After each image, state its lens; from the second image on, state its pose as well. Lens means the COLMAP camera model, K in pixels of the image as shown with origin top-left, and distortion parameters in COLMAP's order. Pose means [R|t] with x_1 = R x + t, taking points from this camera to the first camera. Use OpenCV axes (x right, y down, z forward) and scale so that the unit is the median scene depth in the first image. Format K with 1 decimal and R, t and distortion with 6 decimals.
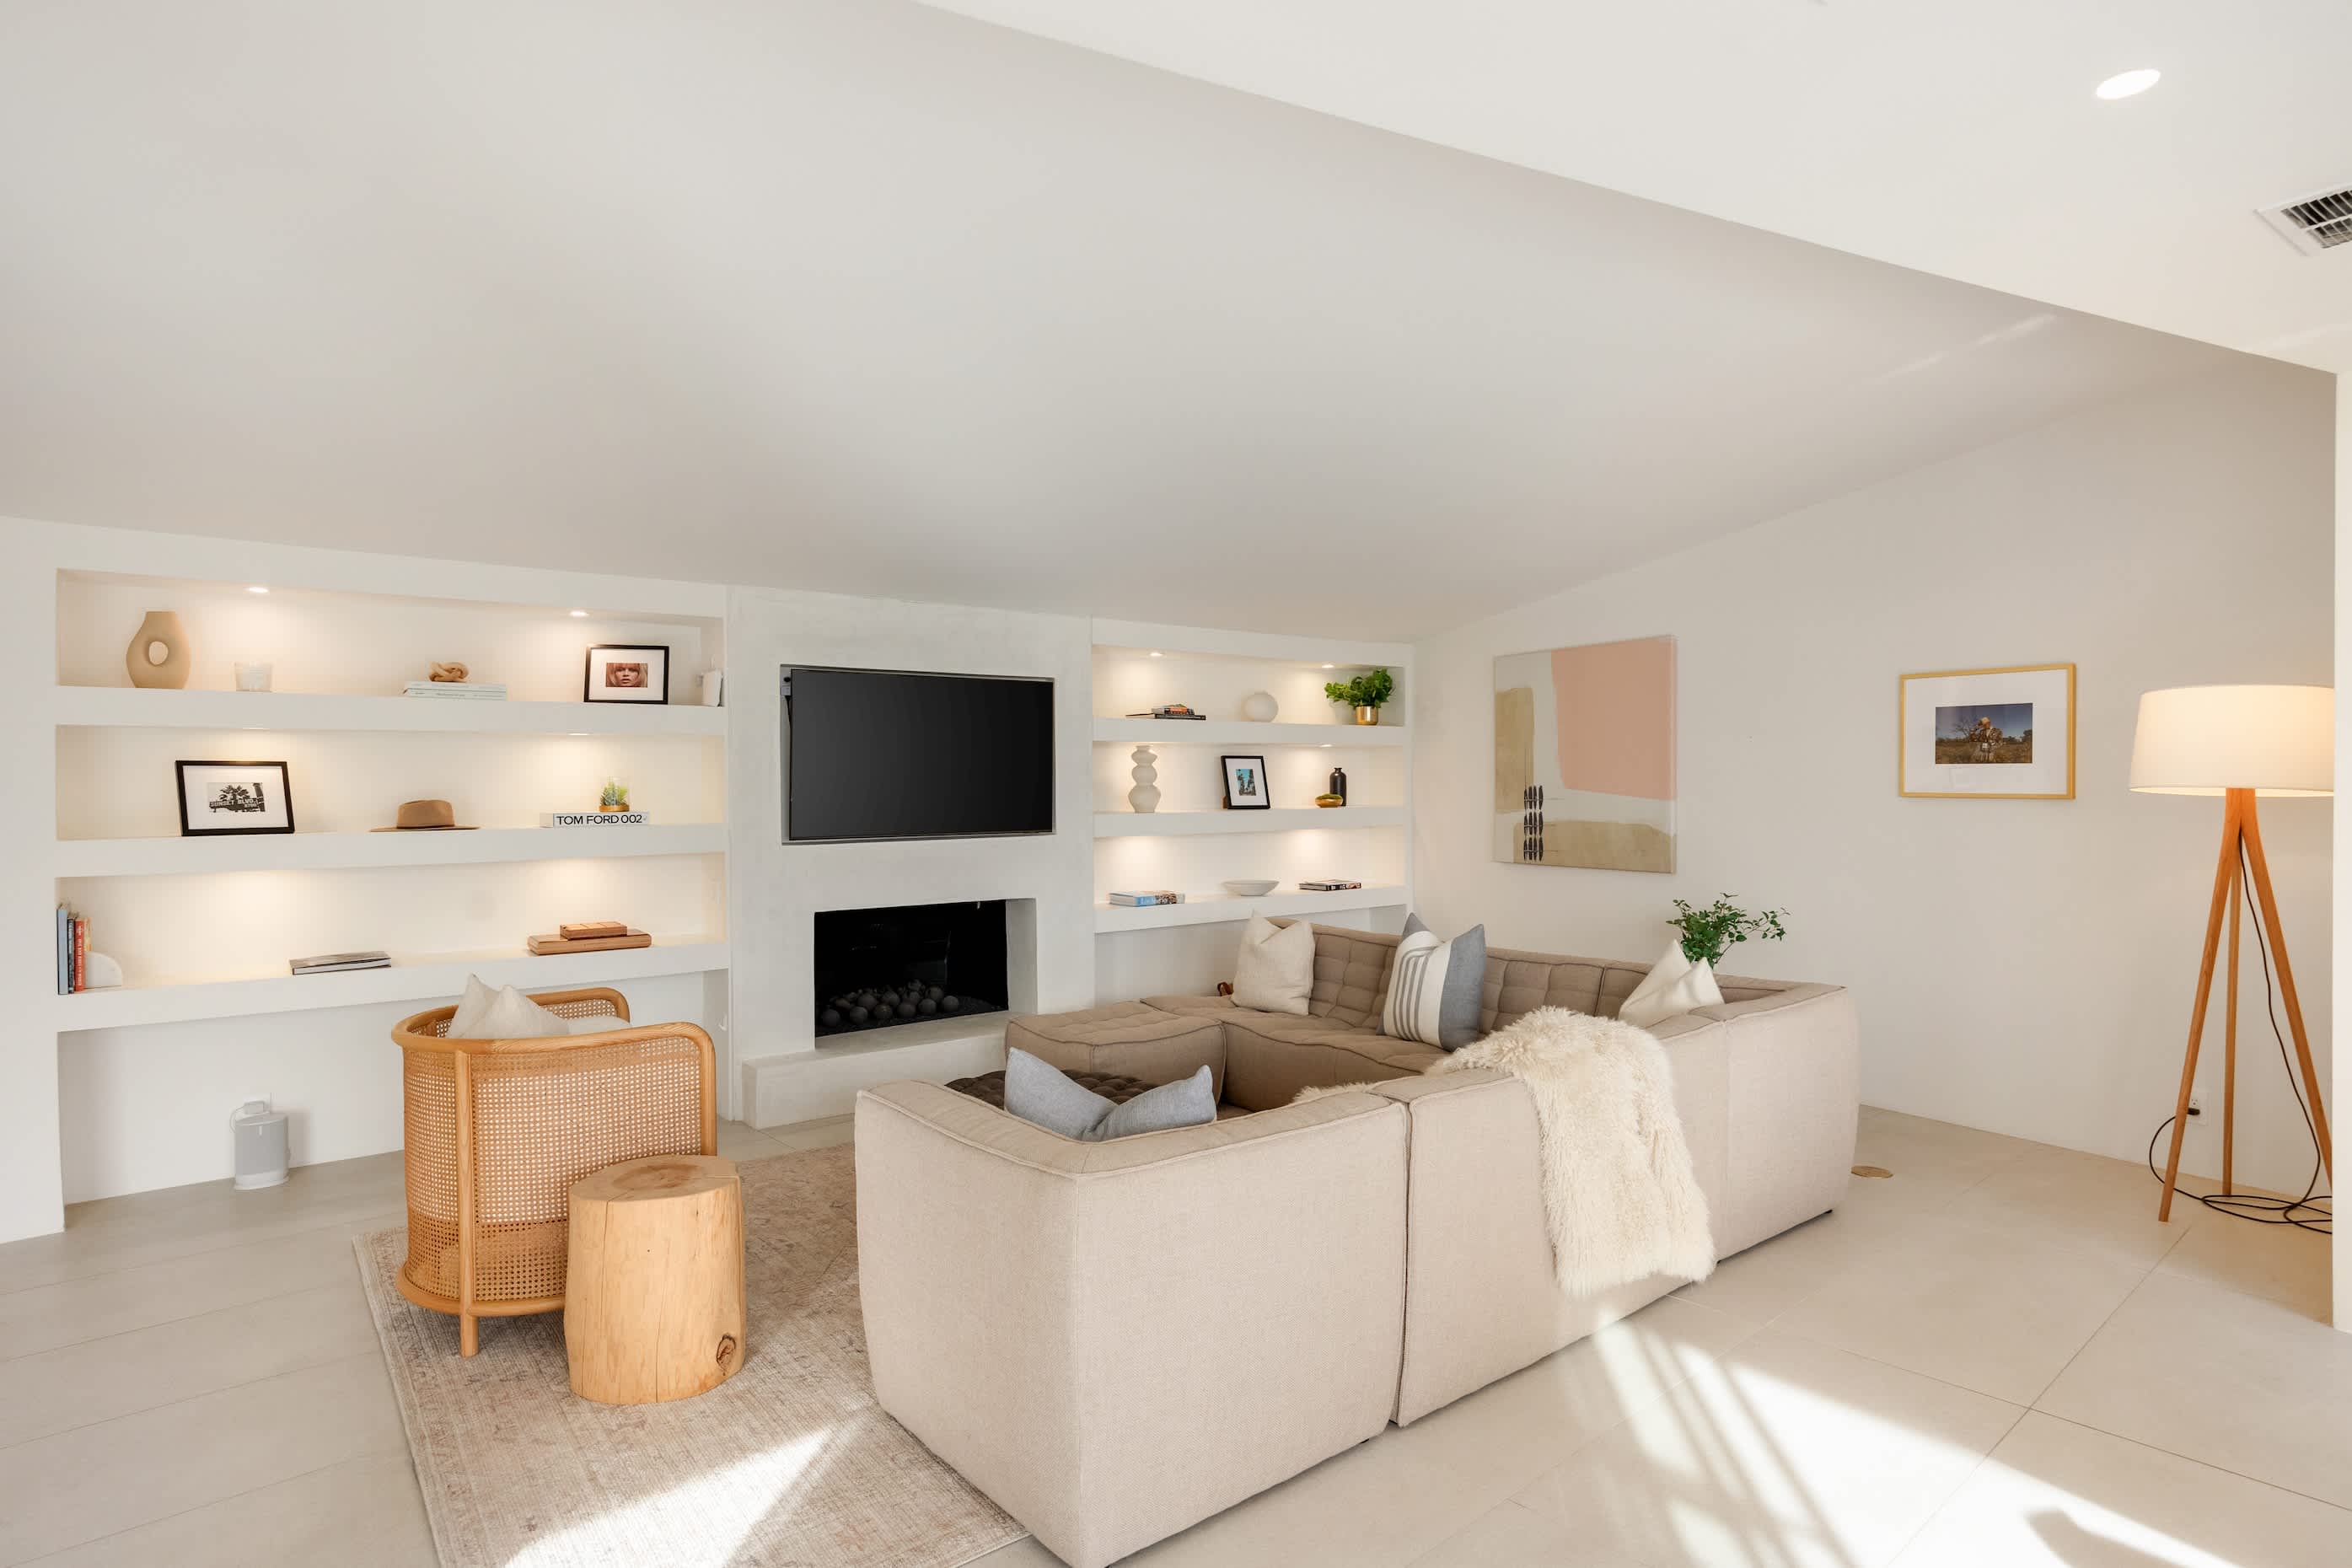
lens RADIAL K [[1240.8, 0, 1191.7], [0, 1240.8, 780.3], [0, 0, 1]] dist [0.006062, 0.001946]
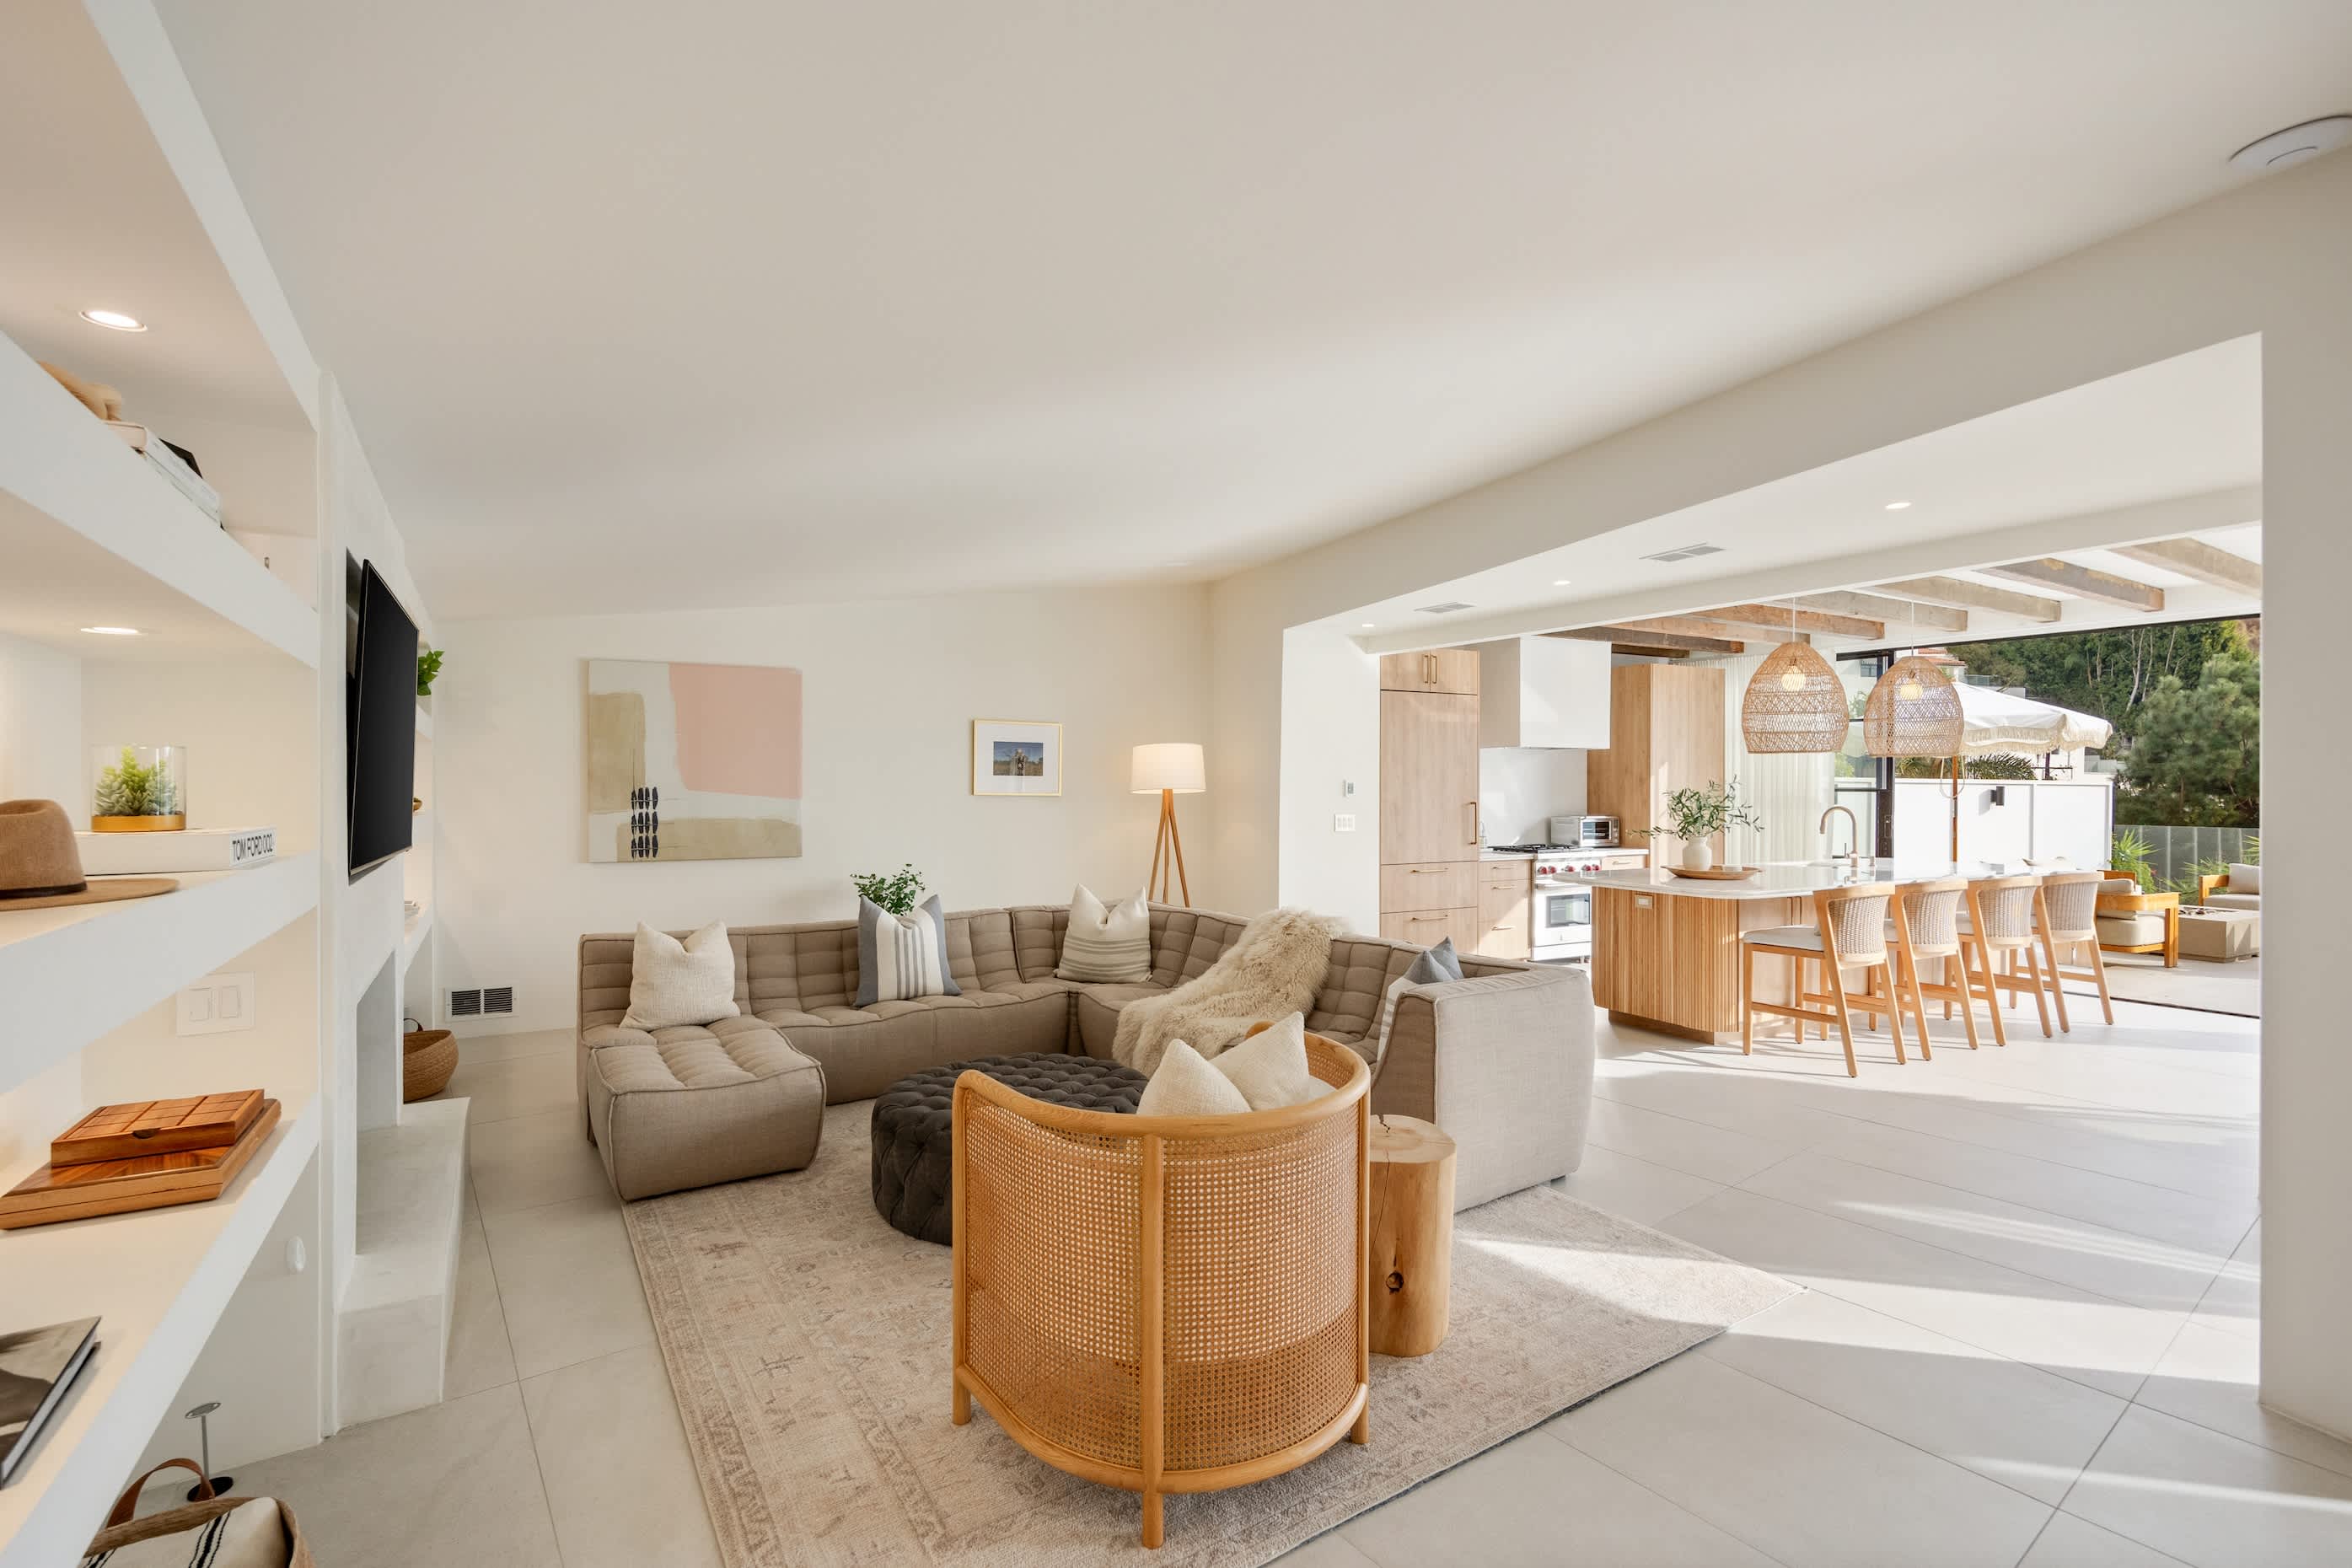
lens RADIAL K [[1038.5, 0, 1186.4], [0, 1038.5, 786.4], [0, 0, 1]] dist [-0.003389, 0.000515]
pose [[0.087530, 0.007351, 0.996135, -0.714223], [-0.006100, 0.999958, -0.006844, 0.008868], [-0.996143, -0.005478, 0.087571, 0.577819]]
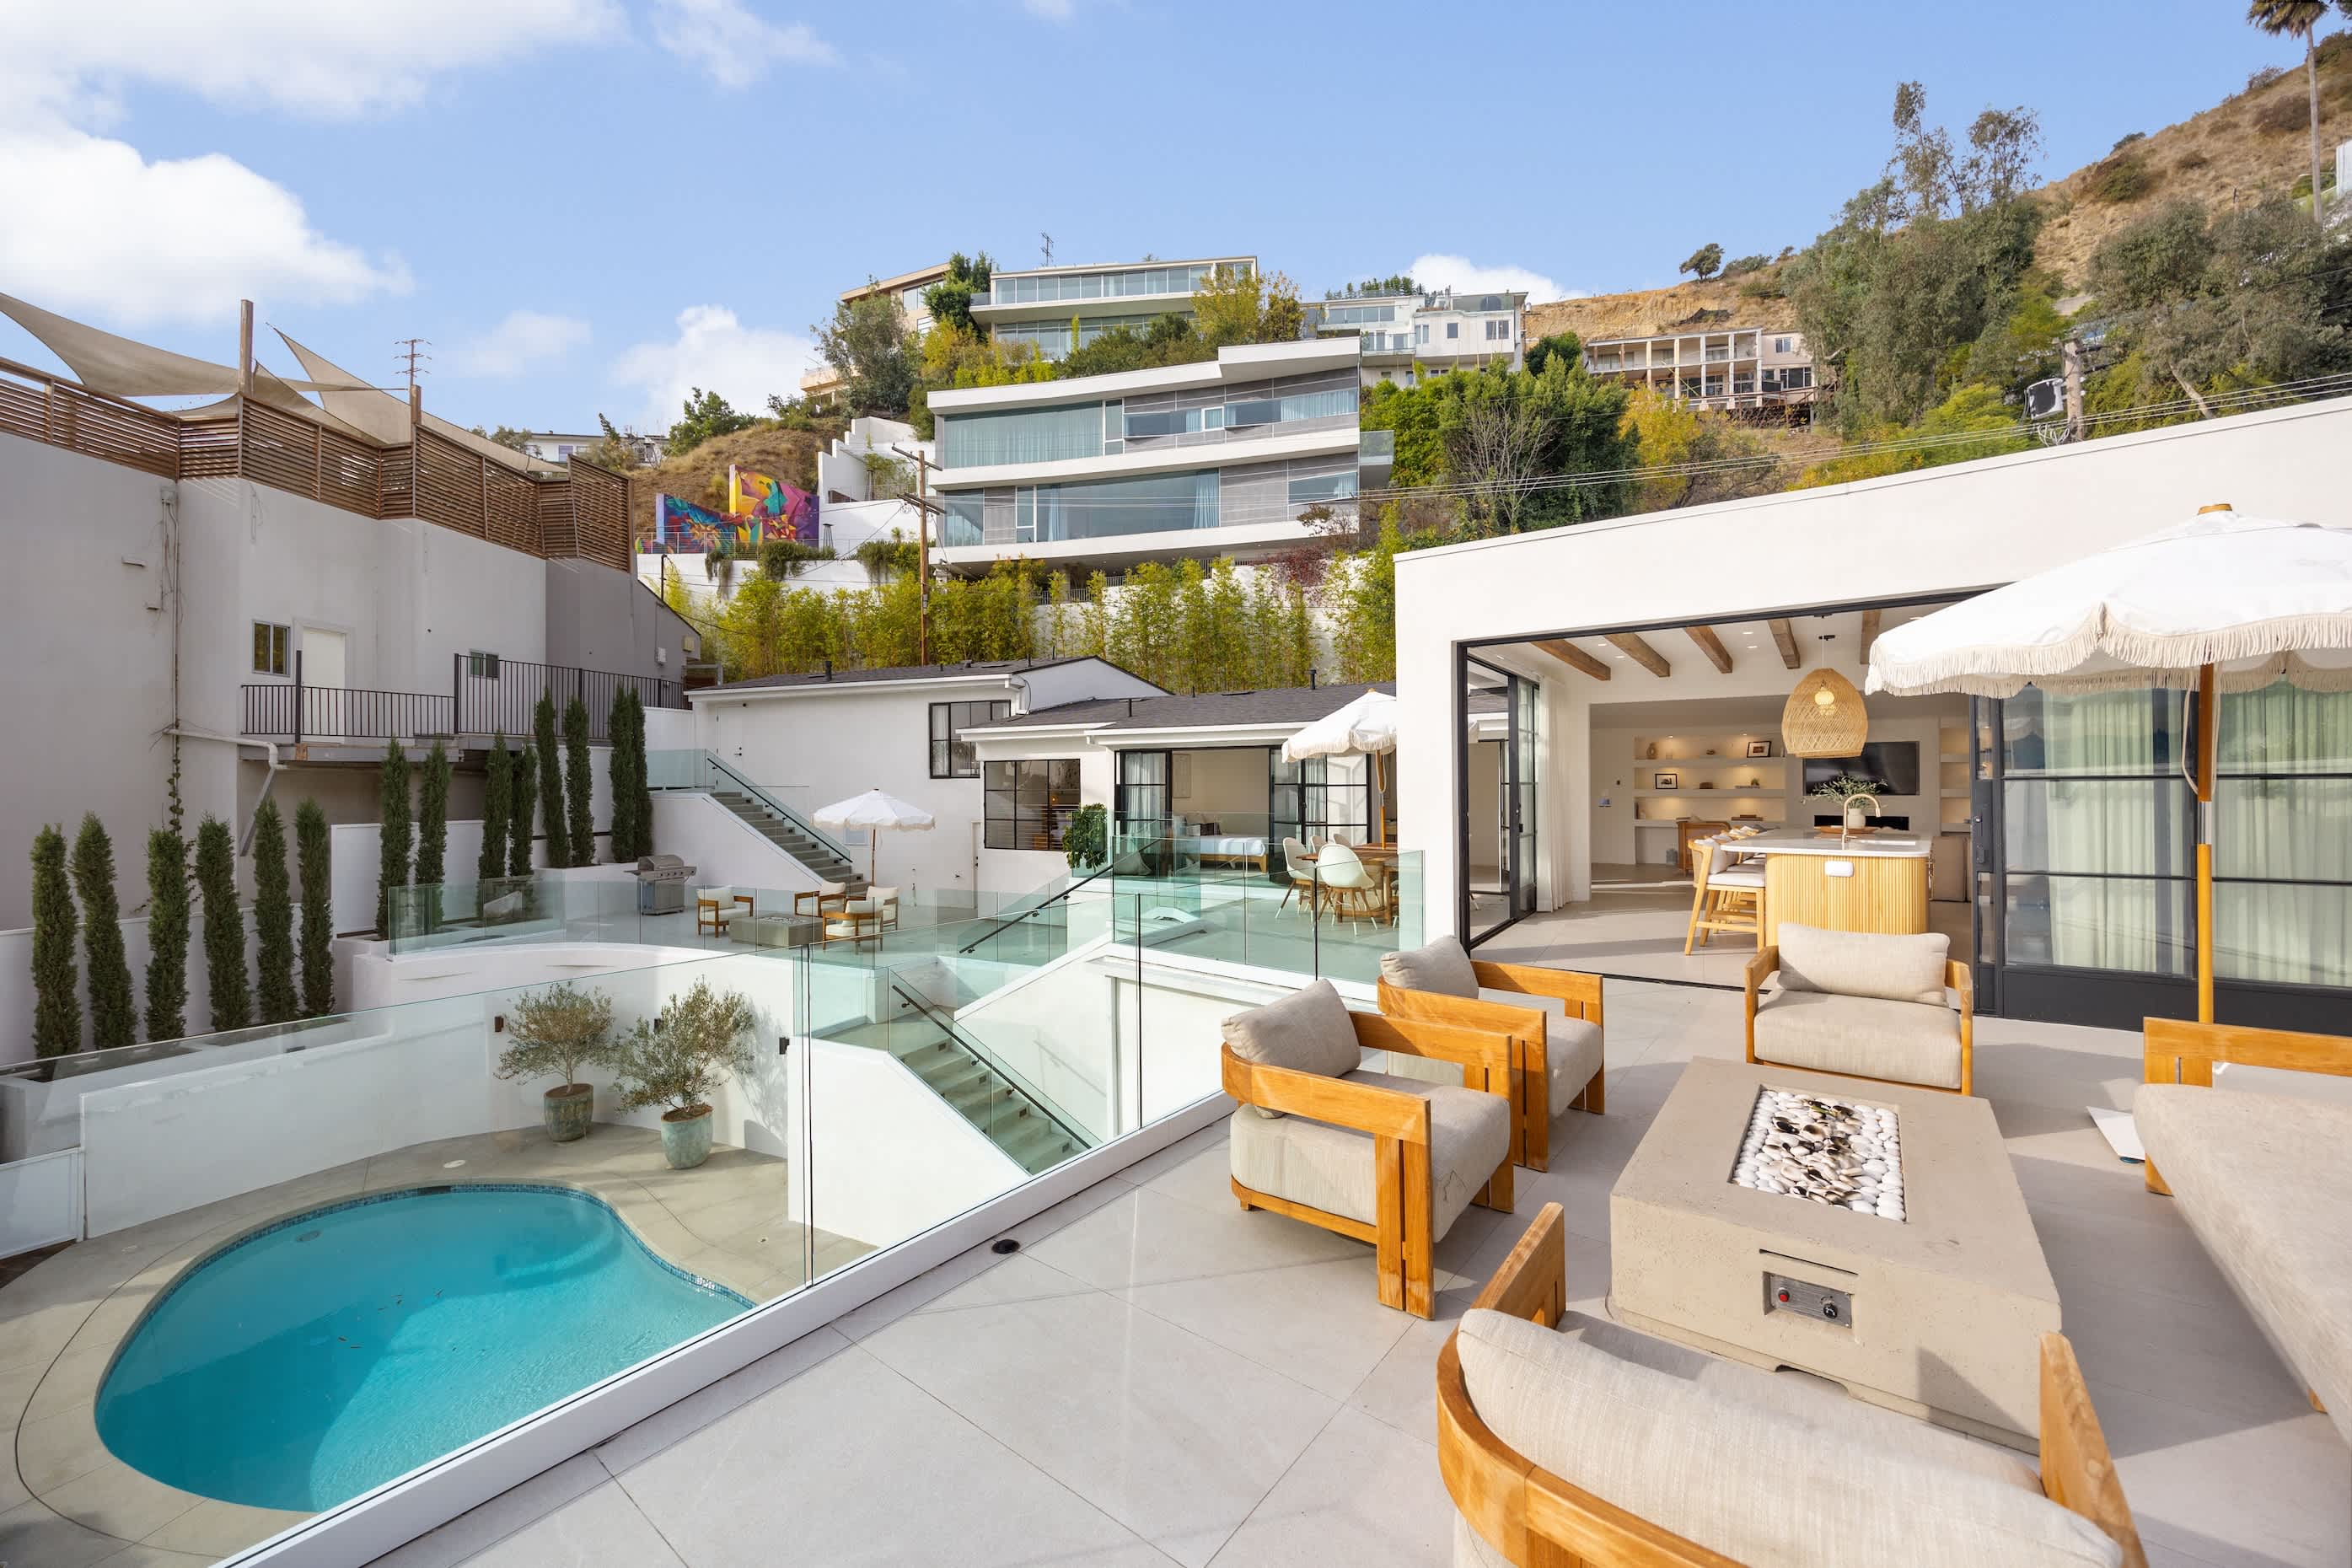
lens RADIAL K [[909.3, 0, 1195.7], [0, 909.3, 771.7], [0, 0, 1]] dist [0.002449, -0.000905]
pose [[0.326025, -0.010112, -0.945307, 1.503083], [0.004657, 0.999948, -0.009090, -0.002082], [0.945350, -0.001439, 0.326055, -1.423119]]
